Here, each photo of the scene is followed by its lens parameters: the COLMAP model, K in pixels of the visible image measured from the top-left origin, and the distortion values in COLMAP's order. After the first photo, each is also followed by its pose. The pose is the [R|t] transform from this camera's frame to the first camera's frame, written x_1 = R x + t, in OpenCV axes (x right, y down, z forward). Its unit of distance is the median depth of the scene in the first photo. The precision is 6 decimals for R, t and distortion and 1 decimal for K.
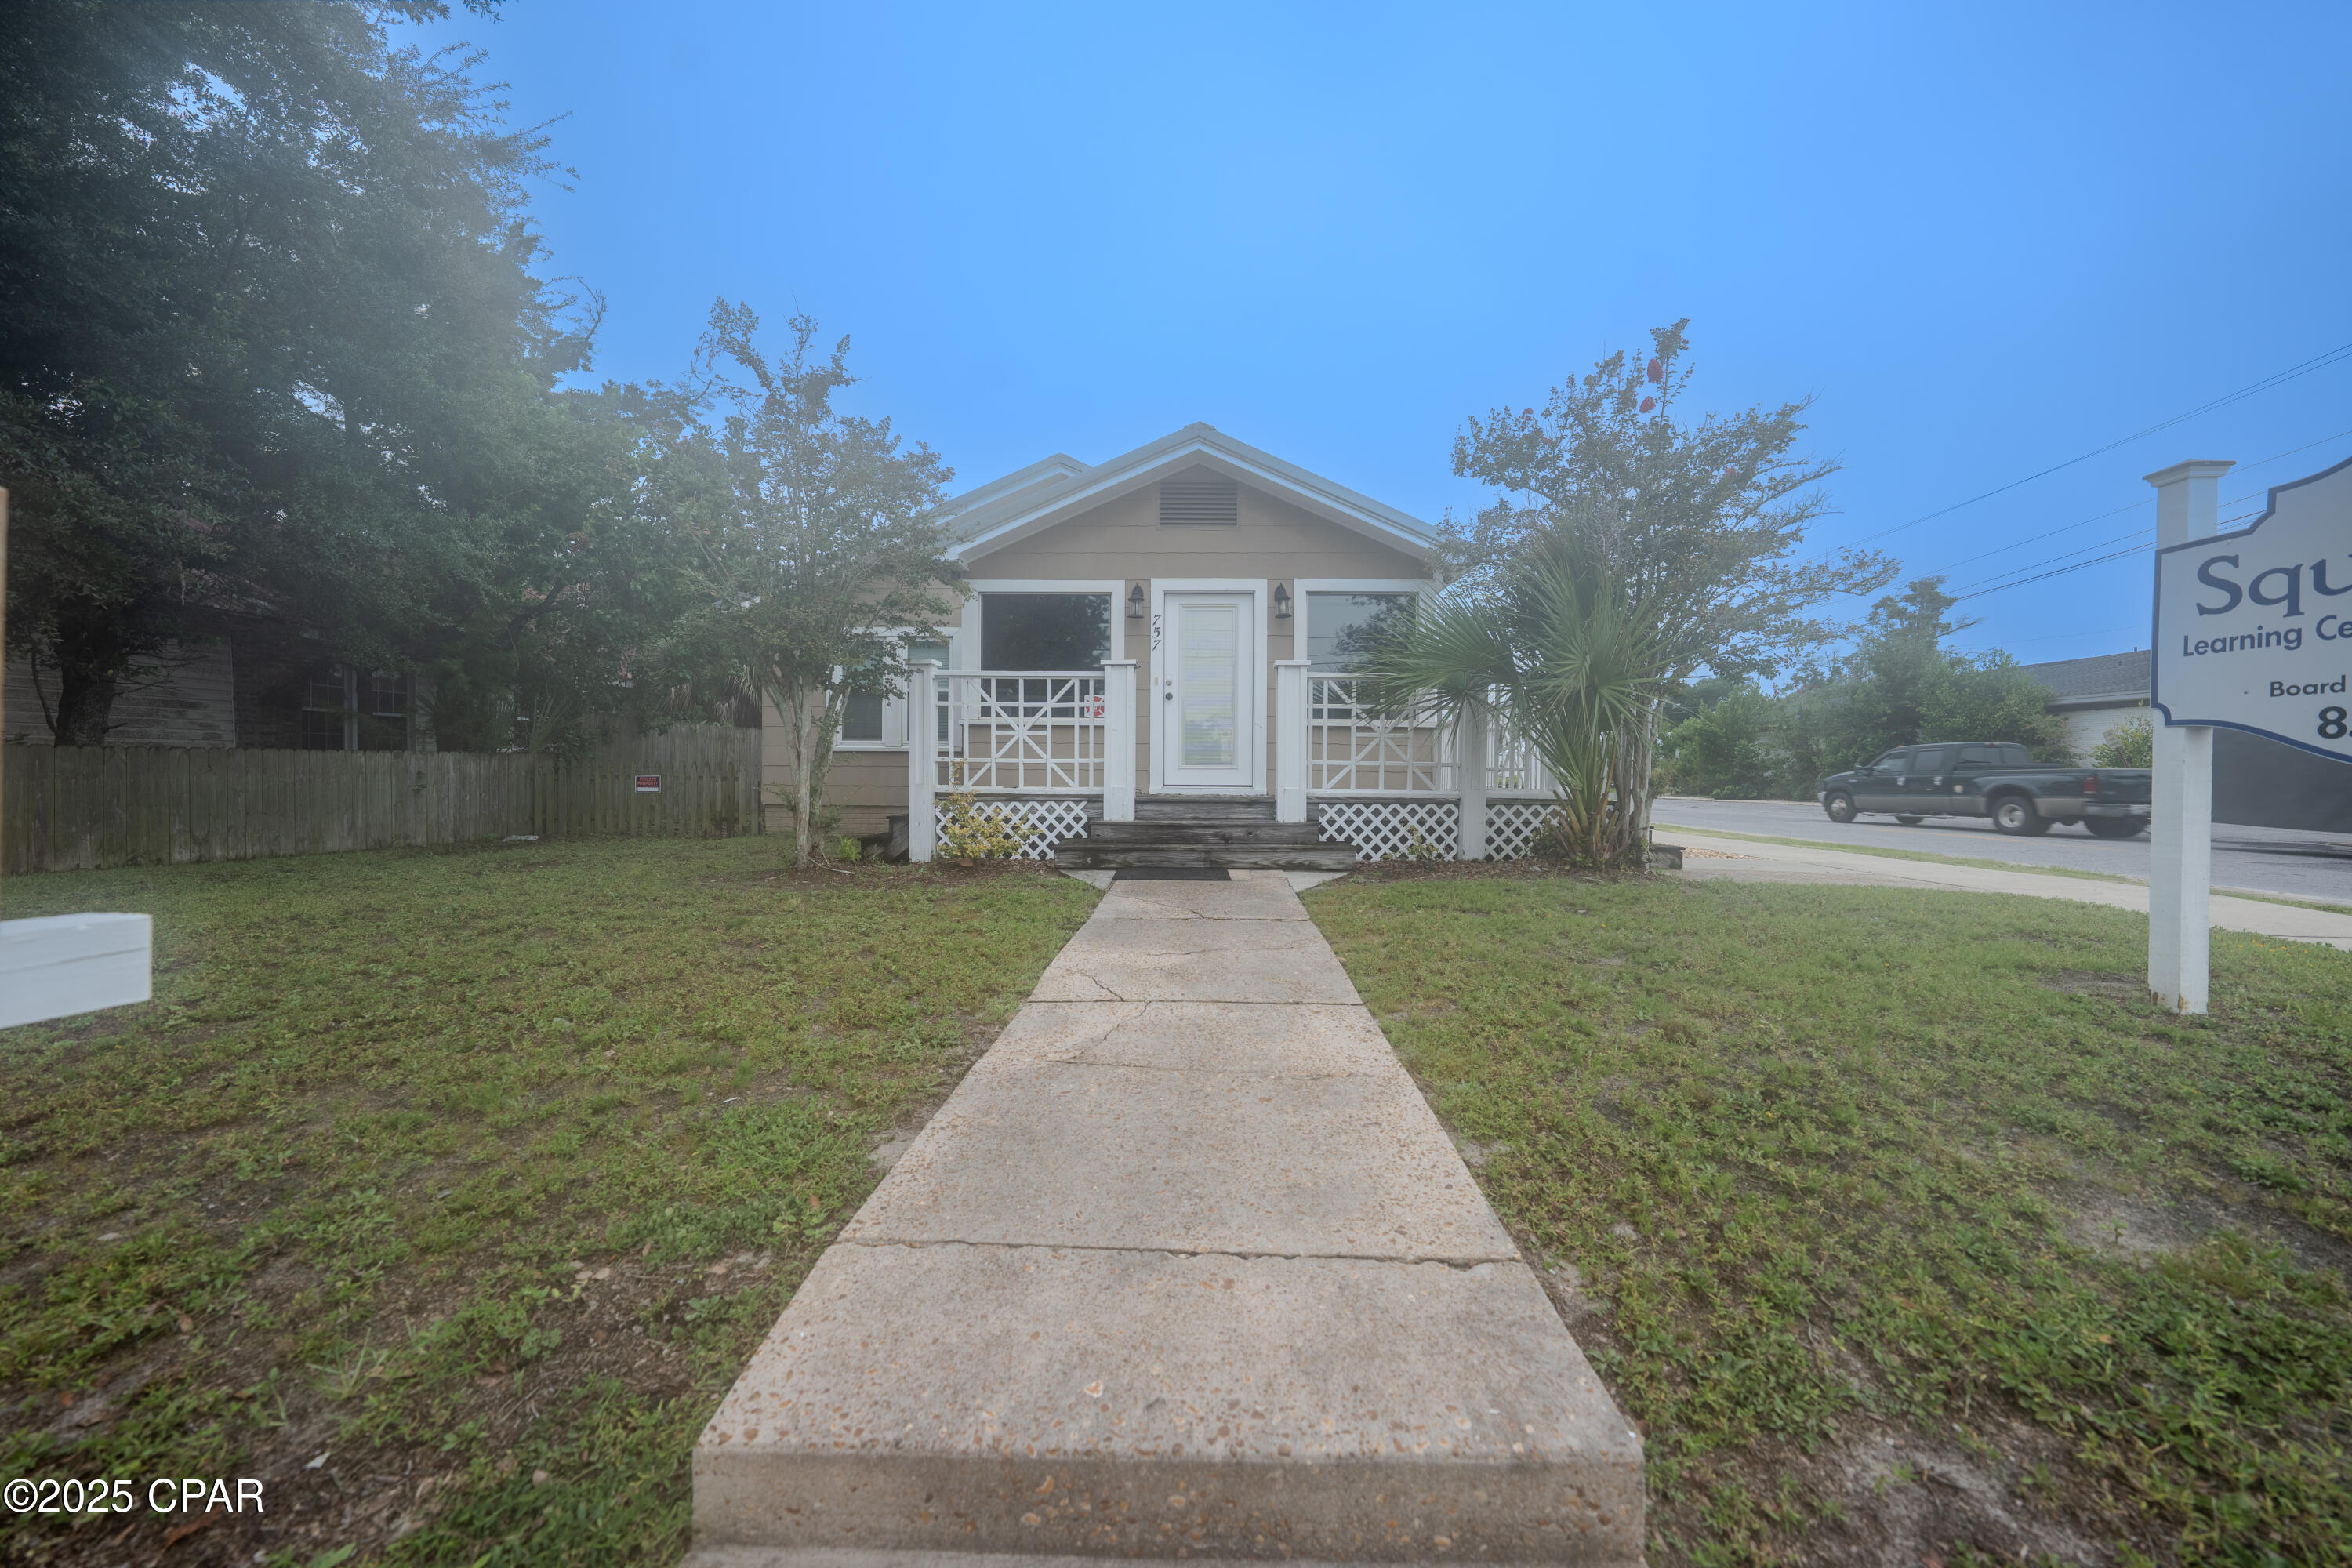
lens RADIAL K [[816.9, 0, 1178.6], [0, 816.9, 782.4], [0, 0, 1]] dist [-0.019589, 0.001892]
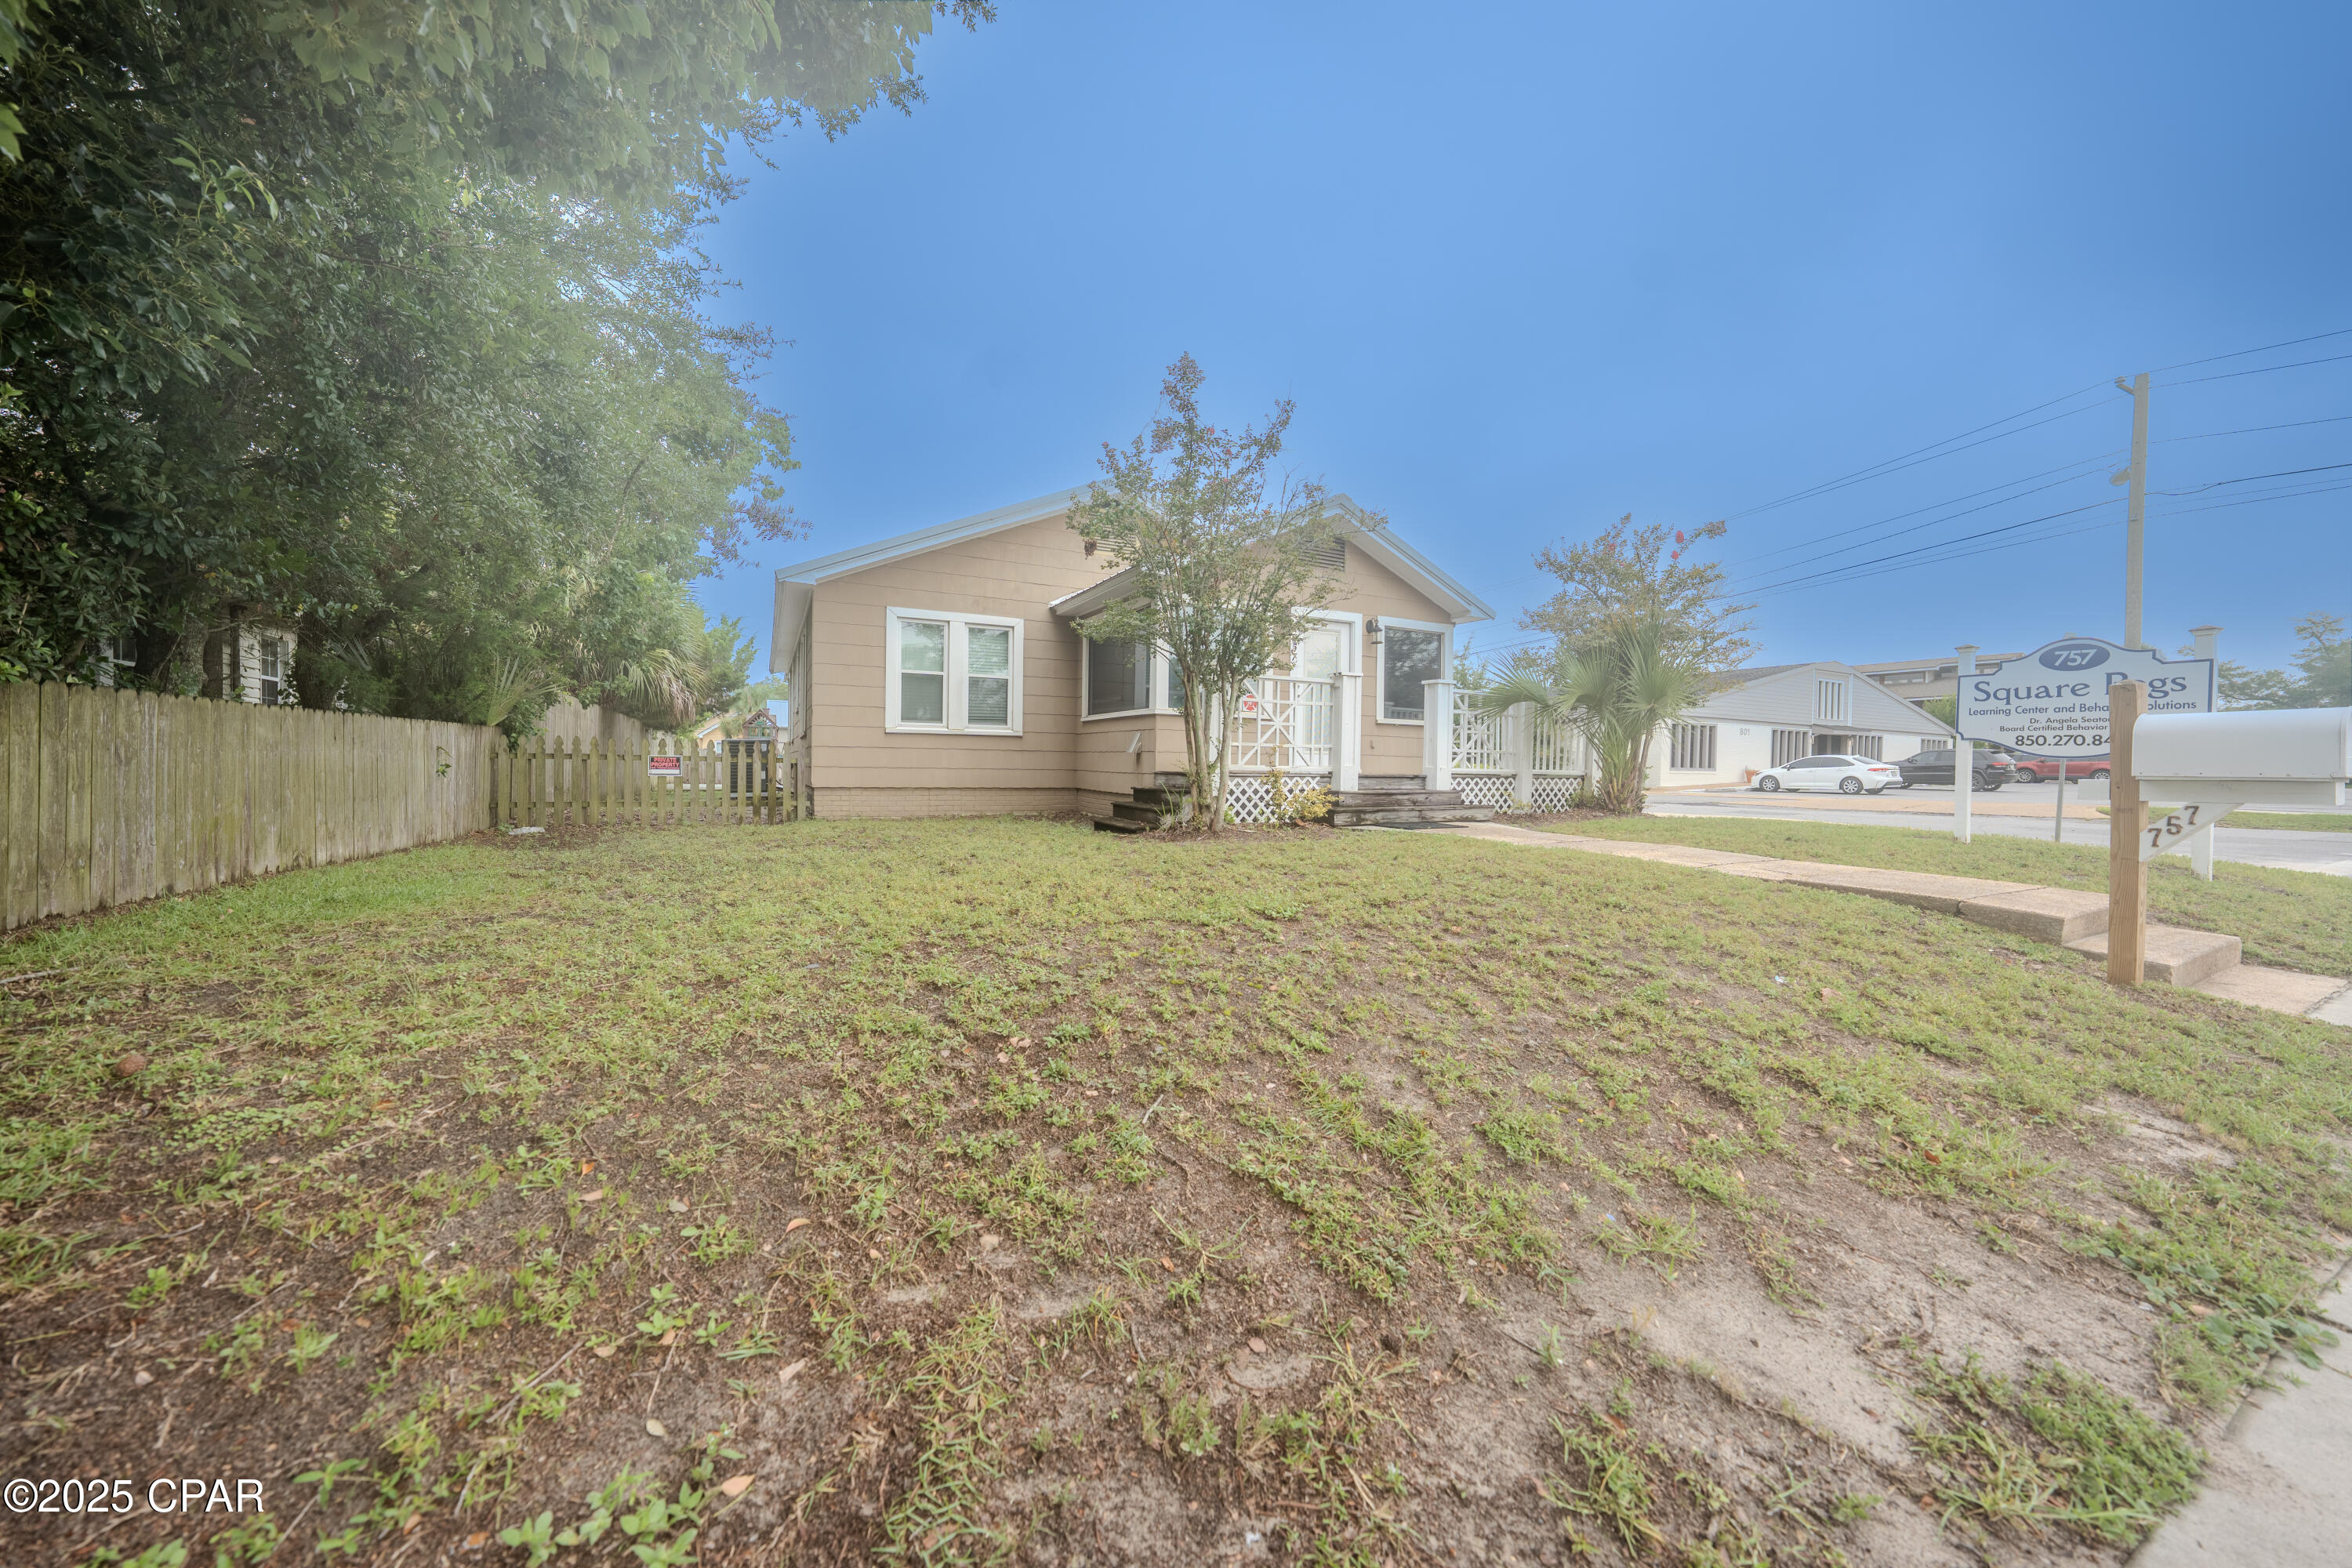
lens RADIAL K [[816.9, 0, 1172.3], [0, 816.9, 773.2], [0, 0, 1]] dist [-0.019589, 0.001892]
pose [[0.877737, -0.001045, 0.479142, -0.953558], [-0.000374, 0.999996, 0.002865, 0.013452], [-0.479143, -0.002694, 0.877733, -0.047260]]
